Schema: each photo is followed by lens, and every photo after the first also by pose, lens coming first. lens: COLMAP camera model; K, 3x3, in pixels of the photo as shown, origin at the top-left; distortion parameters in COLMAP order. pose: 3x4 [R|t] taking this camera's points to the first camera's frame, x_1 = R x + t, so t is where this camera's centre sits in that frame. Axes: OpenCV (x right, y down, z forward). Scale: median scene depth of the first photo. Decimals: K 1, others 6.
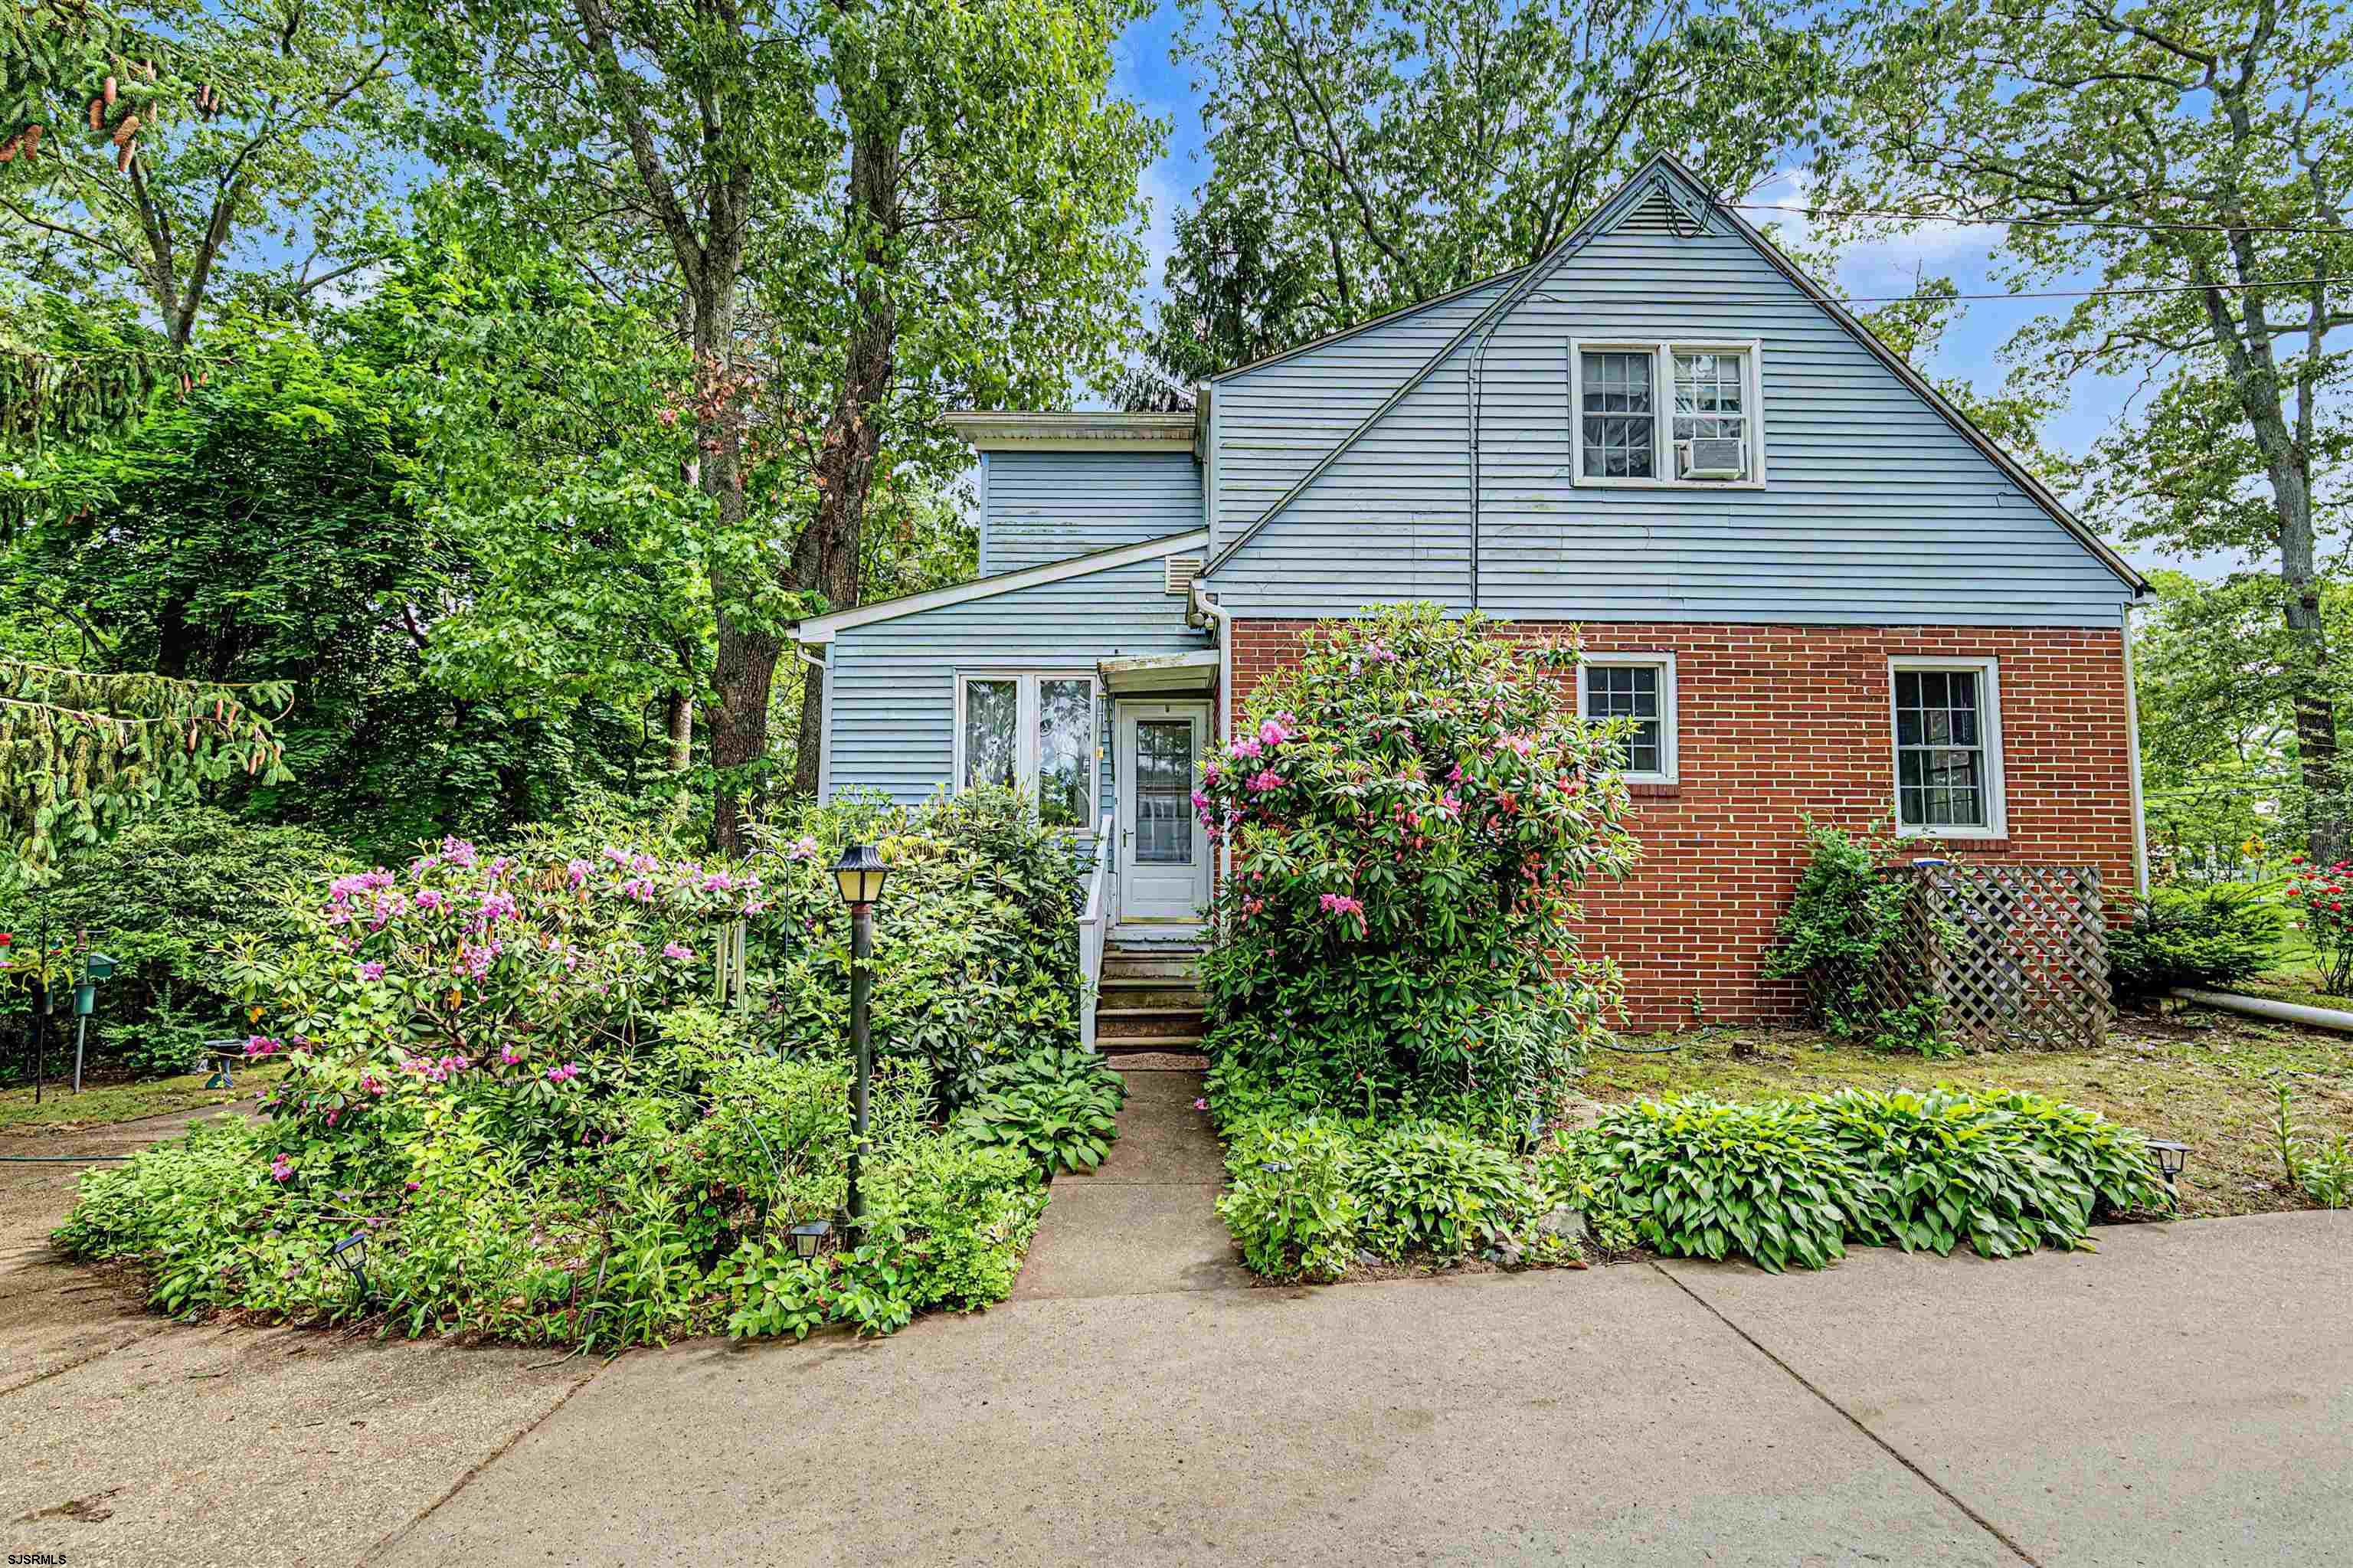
lens RADIAL K [[998.4, 0, 1173.9], [0, 998.4, 823.9], [0, 0, 1]] dist [-0.001758, -0.000004]
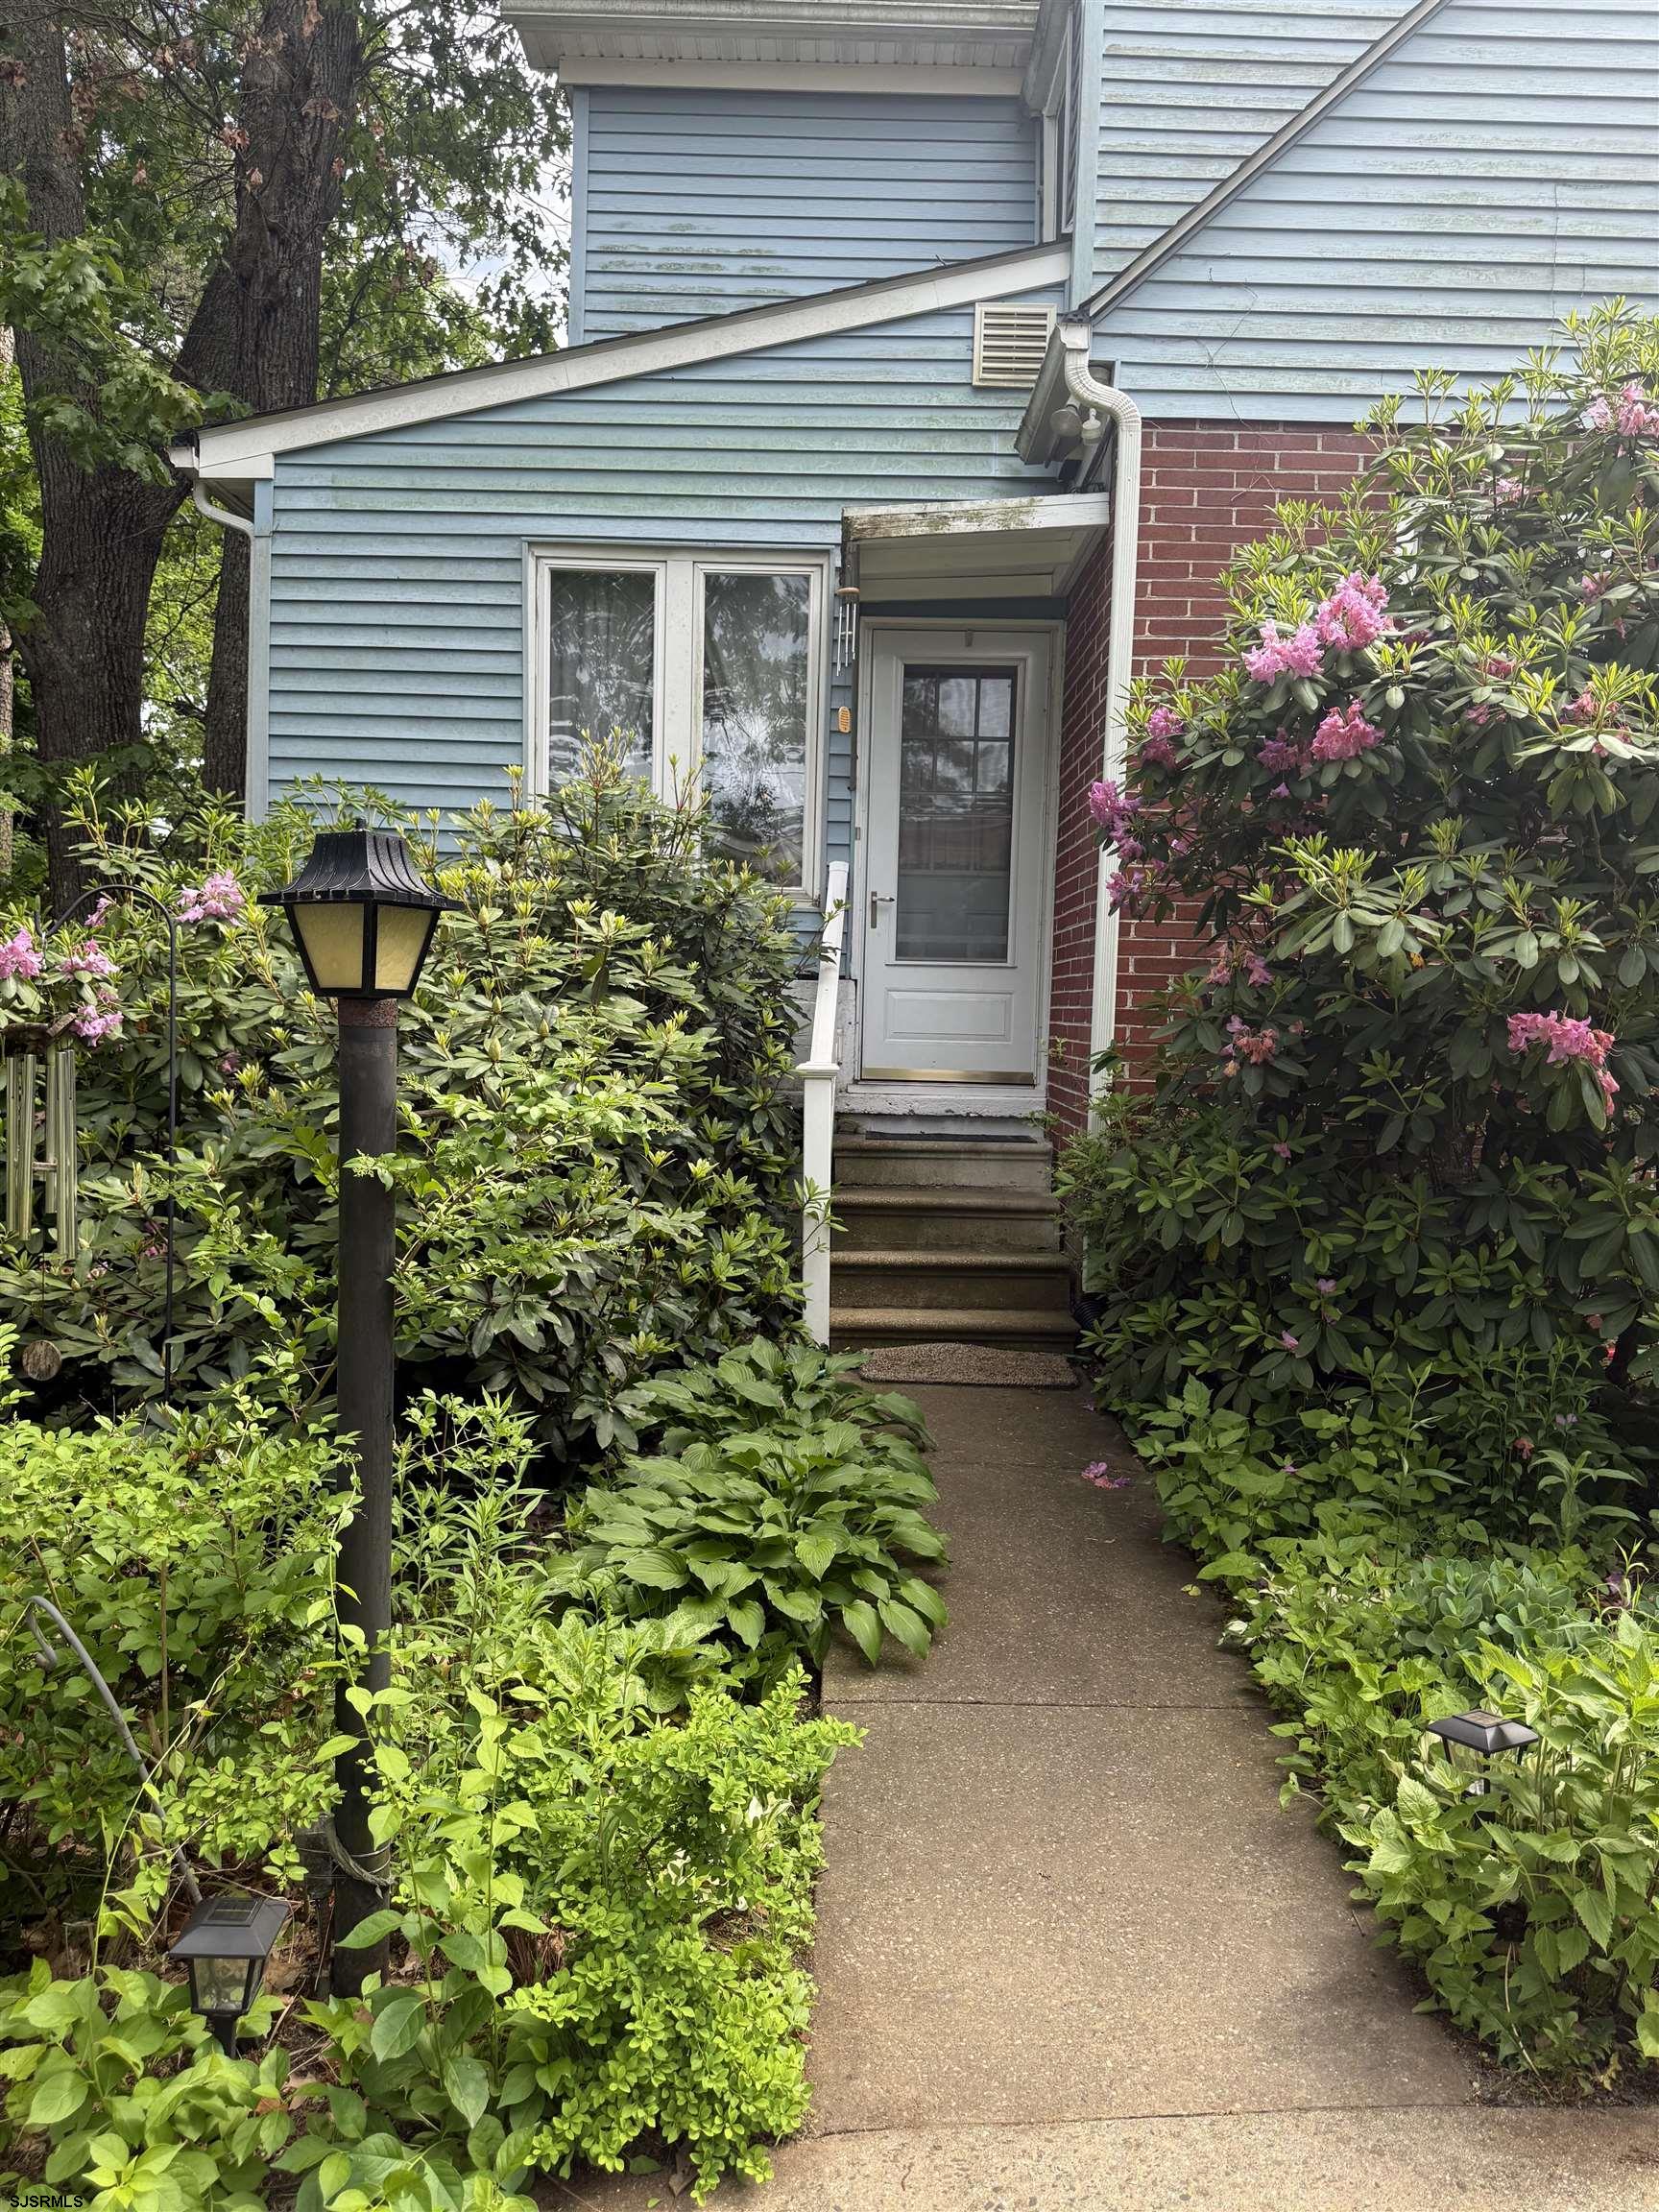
lens RADIAL K [[1558.1, 0, 829.0], [0, 1558.1, 1113.2], [0, 0, 1]] dist [0.130742, -0.201290]
pose [[0.999744, 0.021698, 0.006372, -0.104032], [-0.022292, 0.992987, 0.116106, 0.035157], [-0.003808, -0.116219, 0.993216, 0.302121]]
